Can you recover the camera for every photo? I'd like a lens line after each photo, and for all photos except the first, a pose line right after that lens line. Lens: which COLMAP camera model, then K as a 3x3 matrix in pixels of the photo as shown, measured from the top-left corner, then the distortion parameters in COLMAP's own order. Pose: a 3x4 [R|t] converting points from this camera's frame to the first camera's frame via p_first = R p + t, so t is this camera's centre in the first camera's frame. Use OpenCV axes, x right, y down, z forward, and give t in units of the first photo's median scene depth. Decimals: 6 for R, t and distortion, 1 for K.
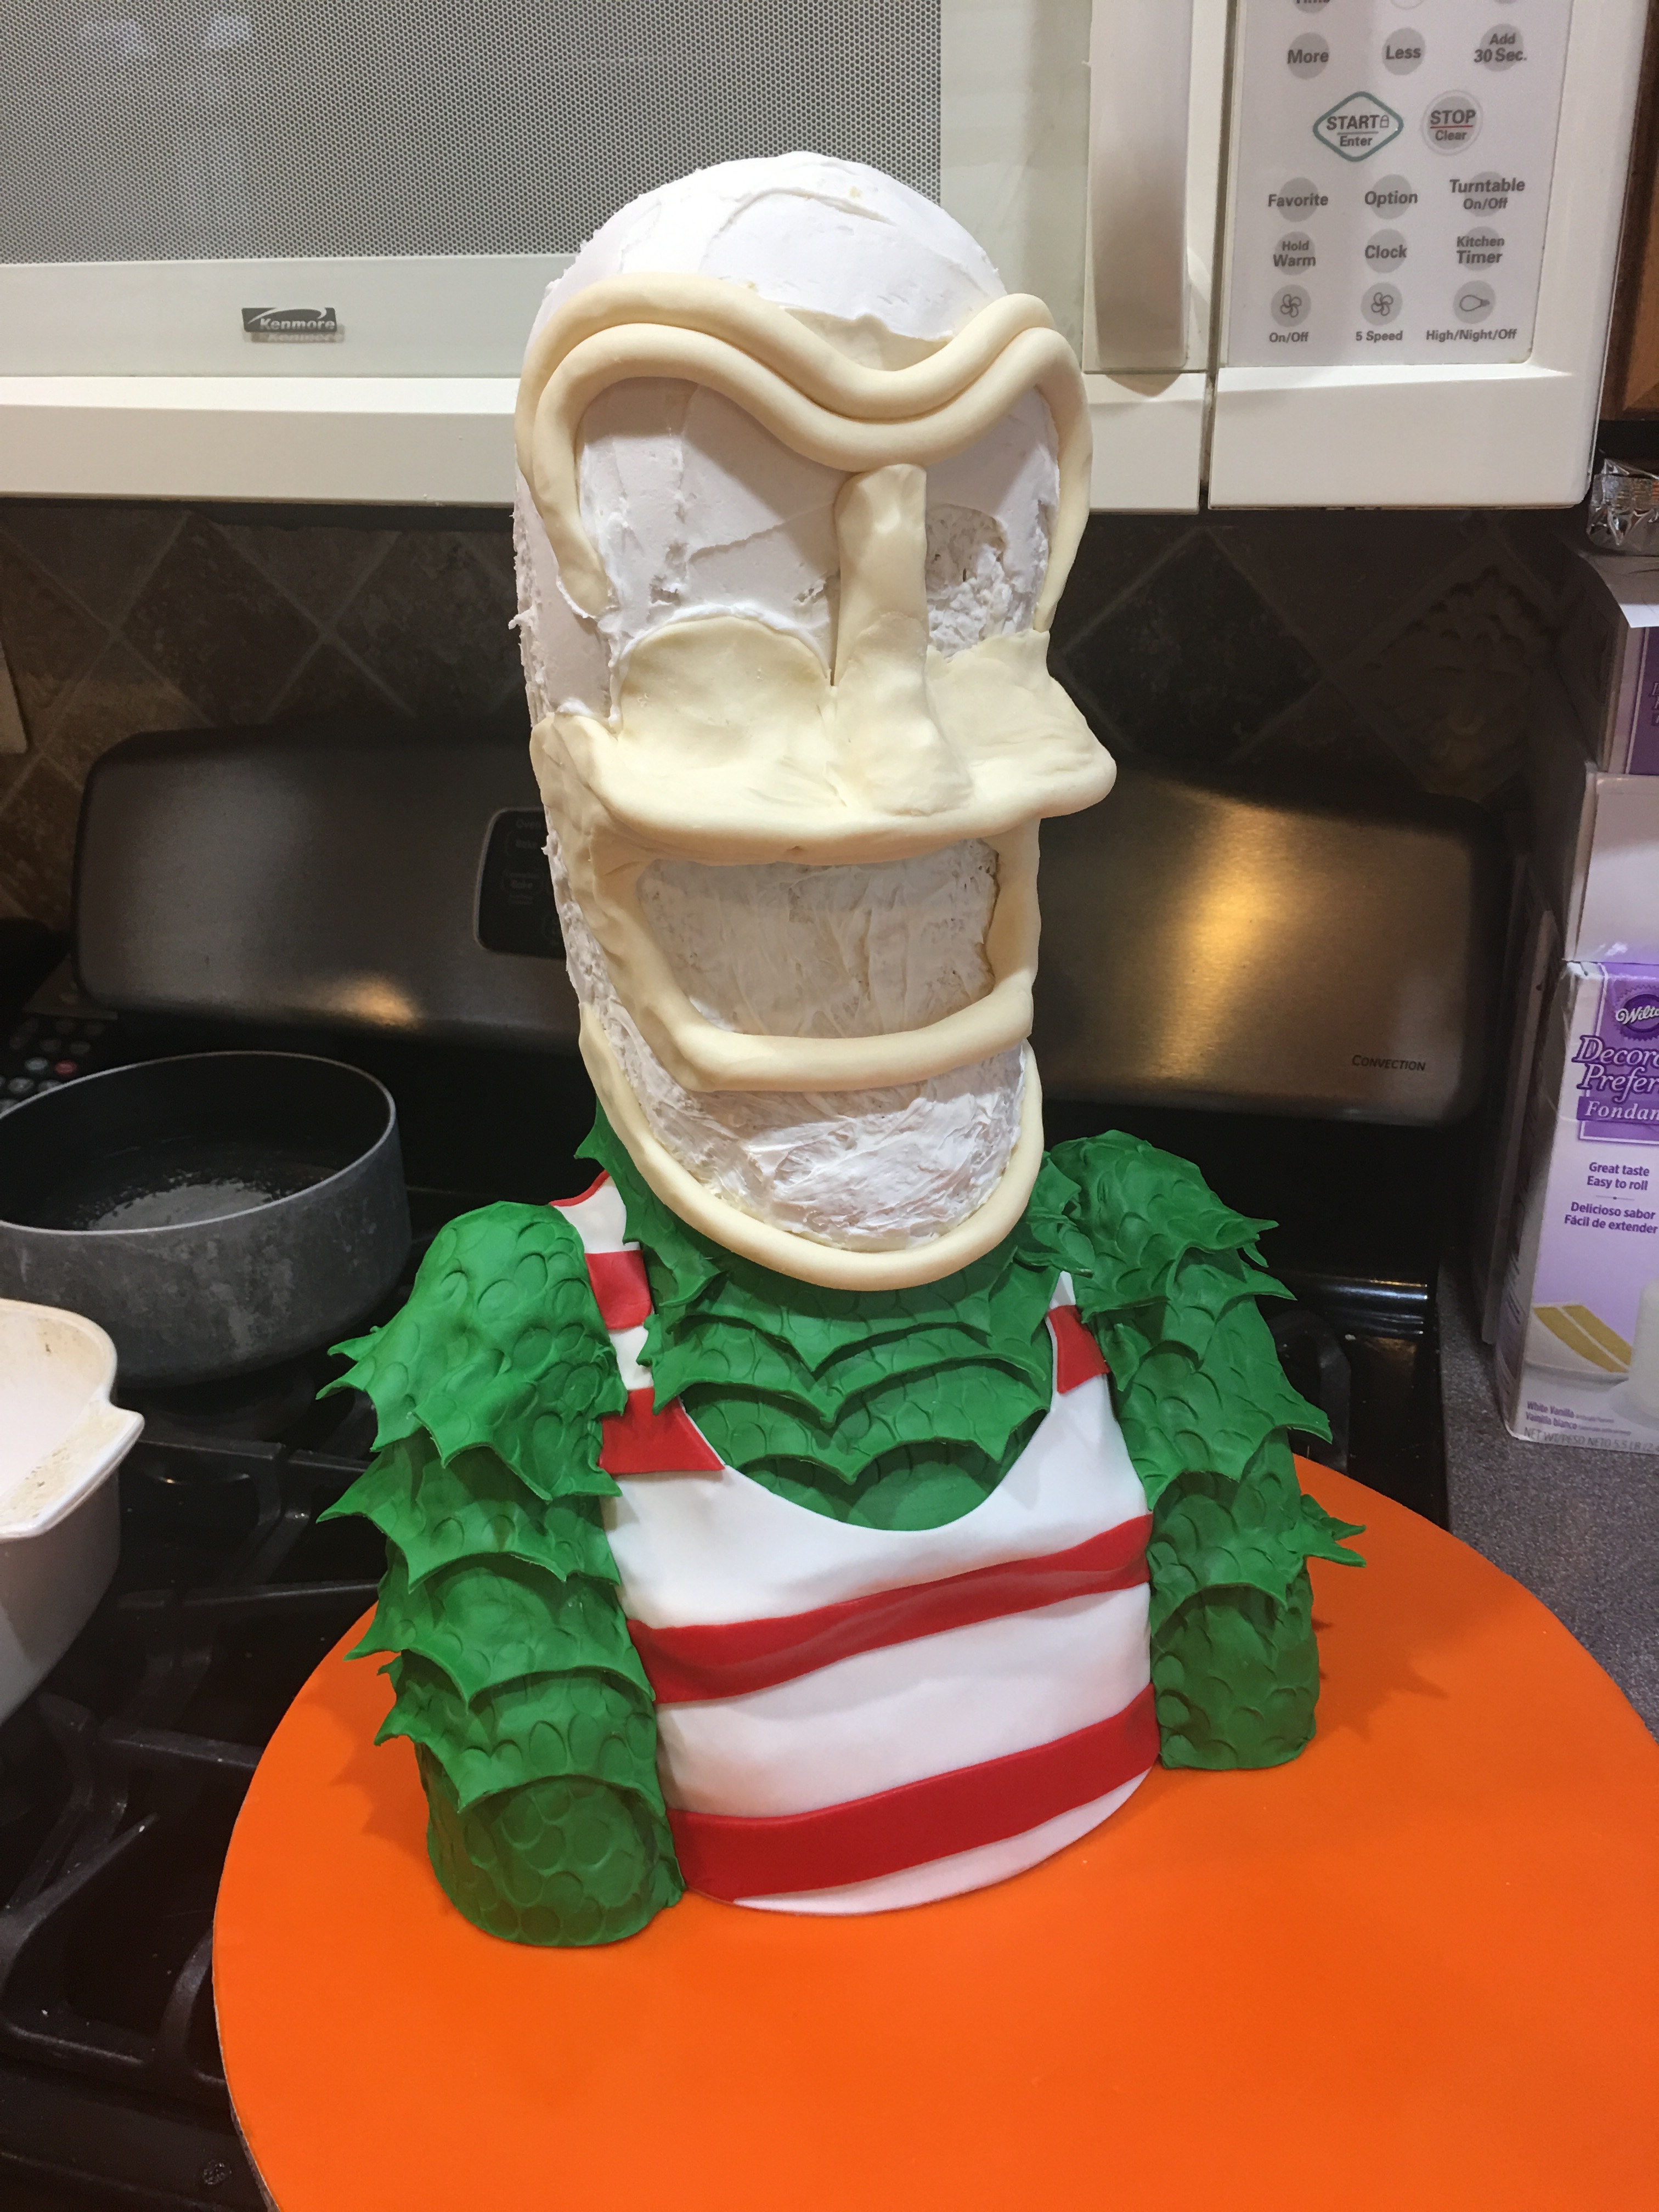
lens RADIAL K [[1889.5, 0, 841.8], [0, 1889.5, 1090.1], [0, 0, 1]] dist [0.084406, -0.130989]
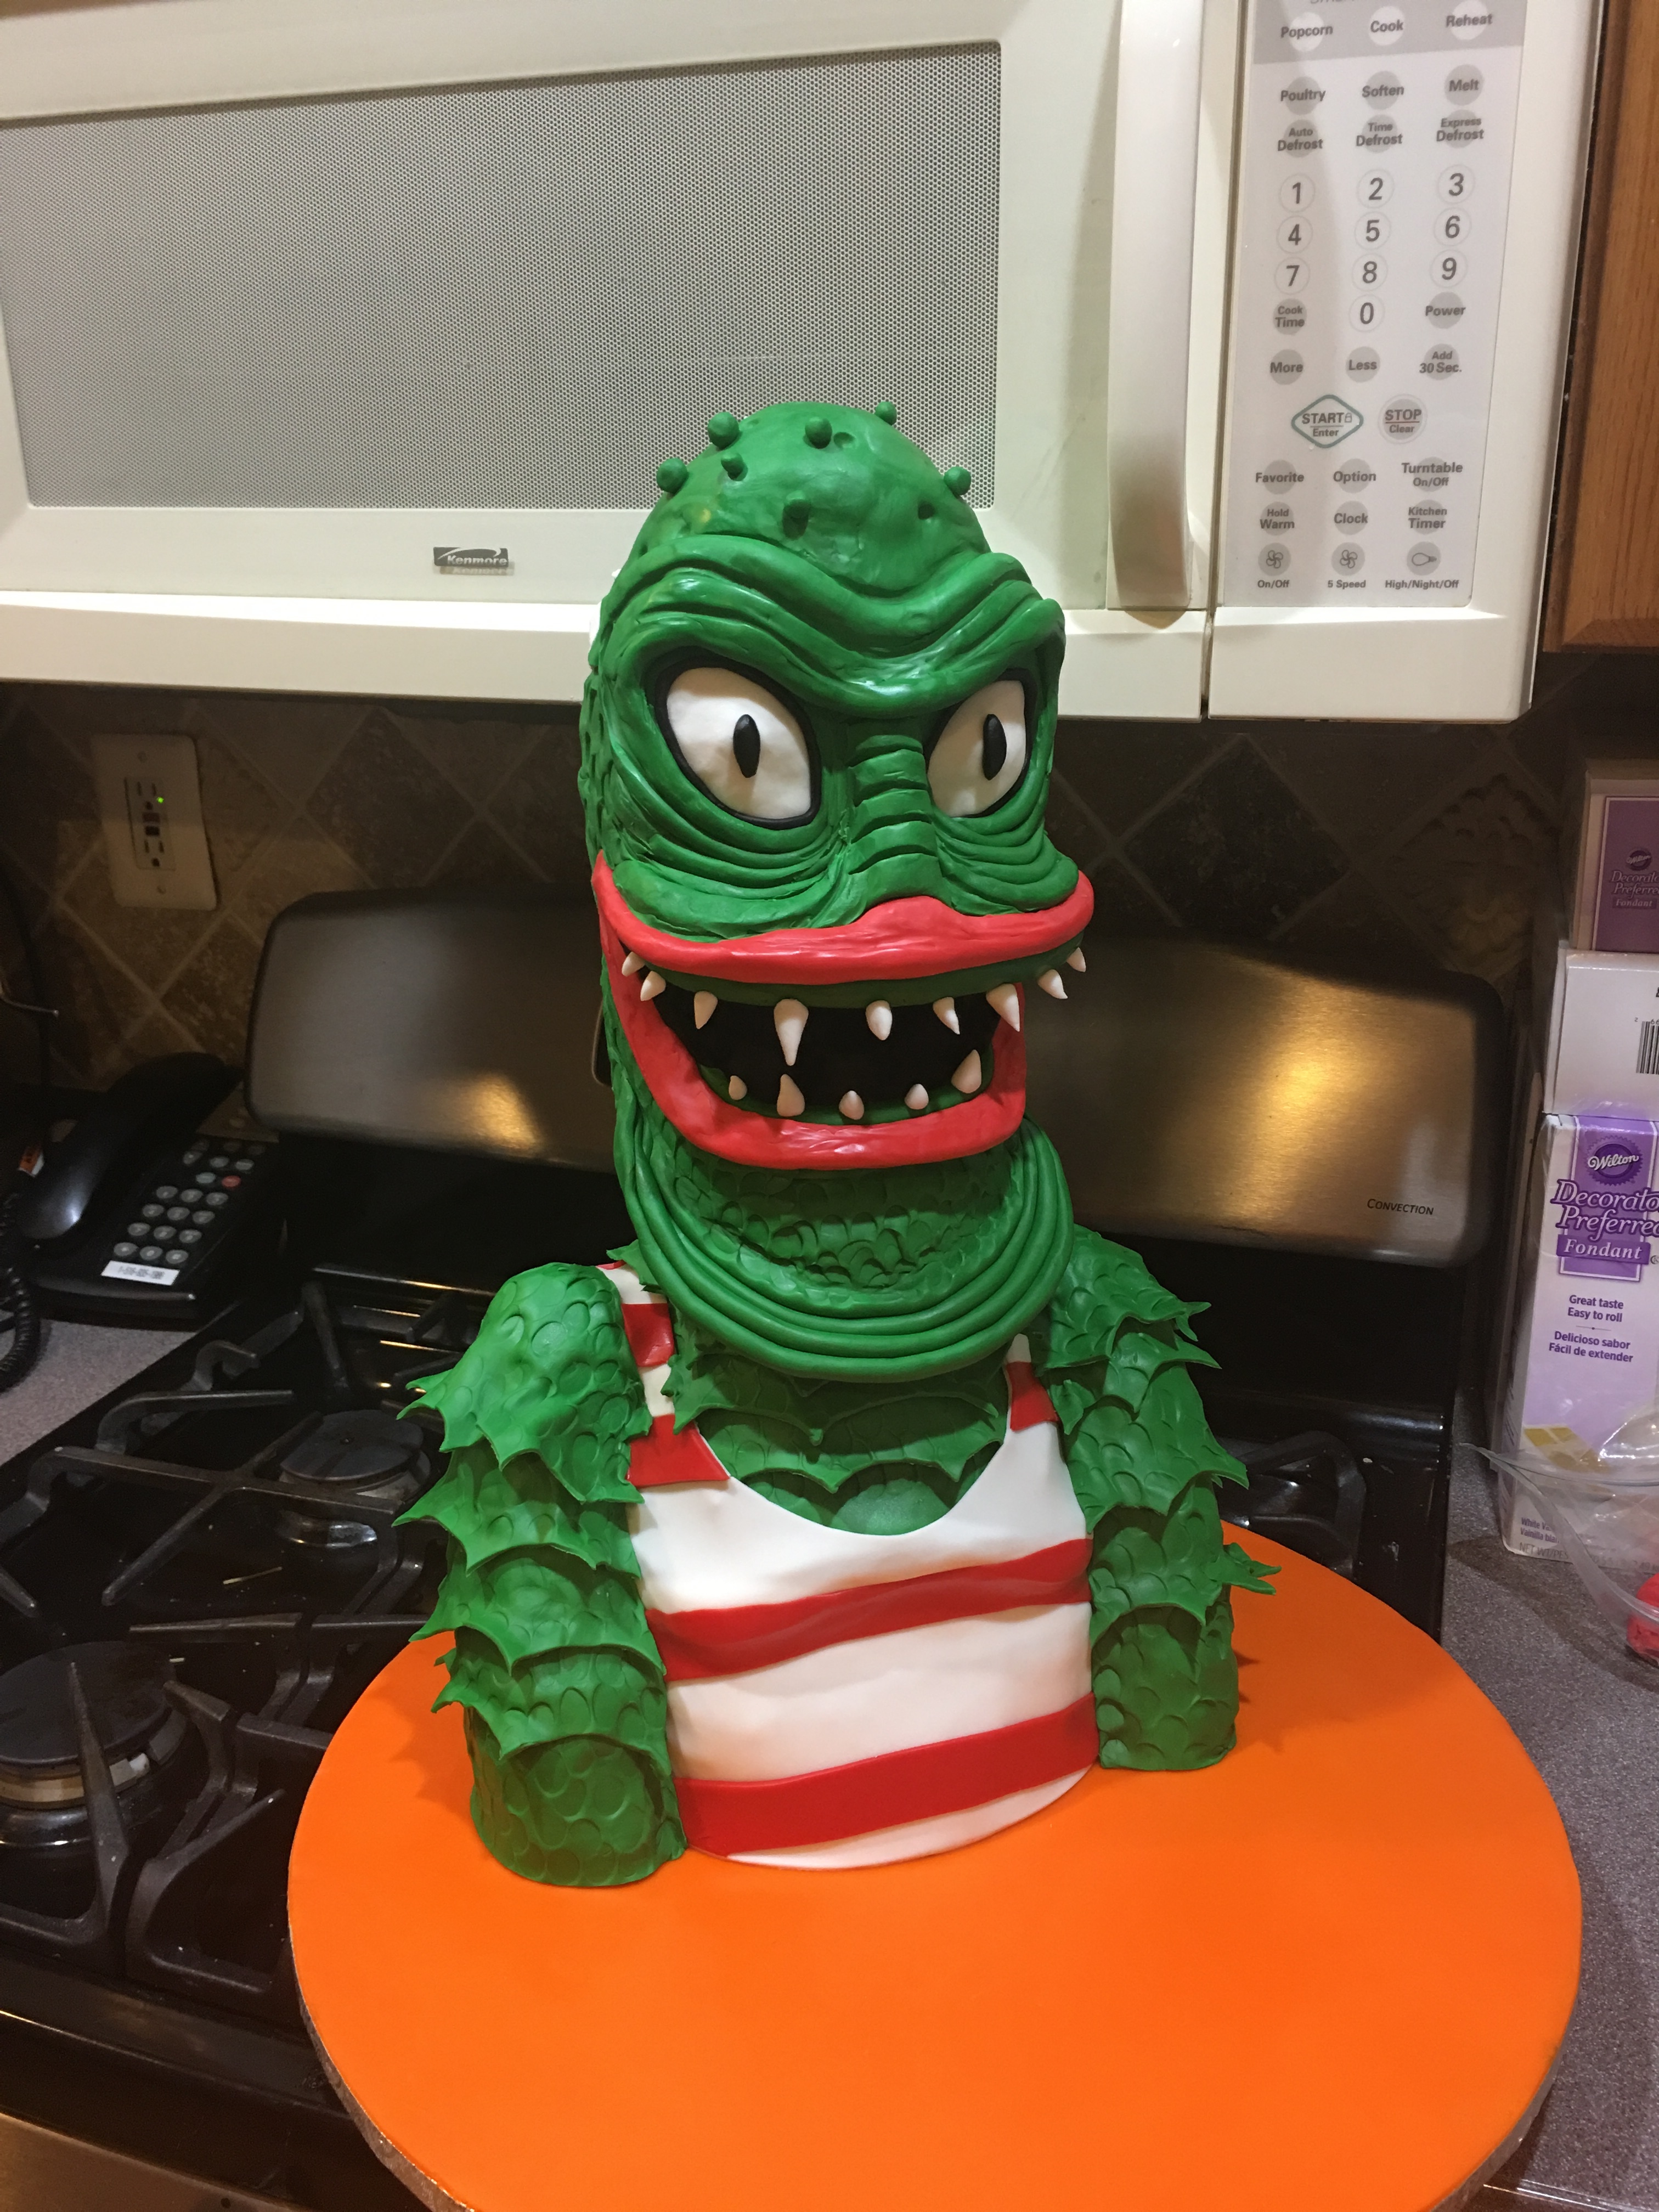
lens RADIAL K [[1889.5, 0, 841.8], [0, 1889.5, 1090.1], [0, 0, 1]] dist [0.084406, -0.130989]
pose [[0.997635, 0.031338, -0.061177, 0.031797], [-0.037385, 0.994250, -0.100342, 0.047555], [0.057680, 0.102391, 0.993070, -0.149935]]
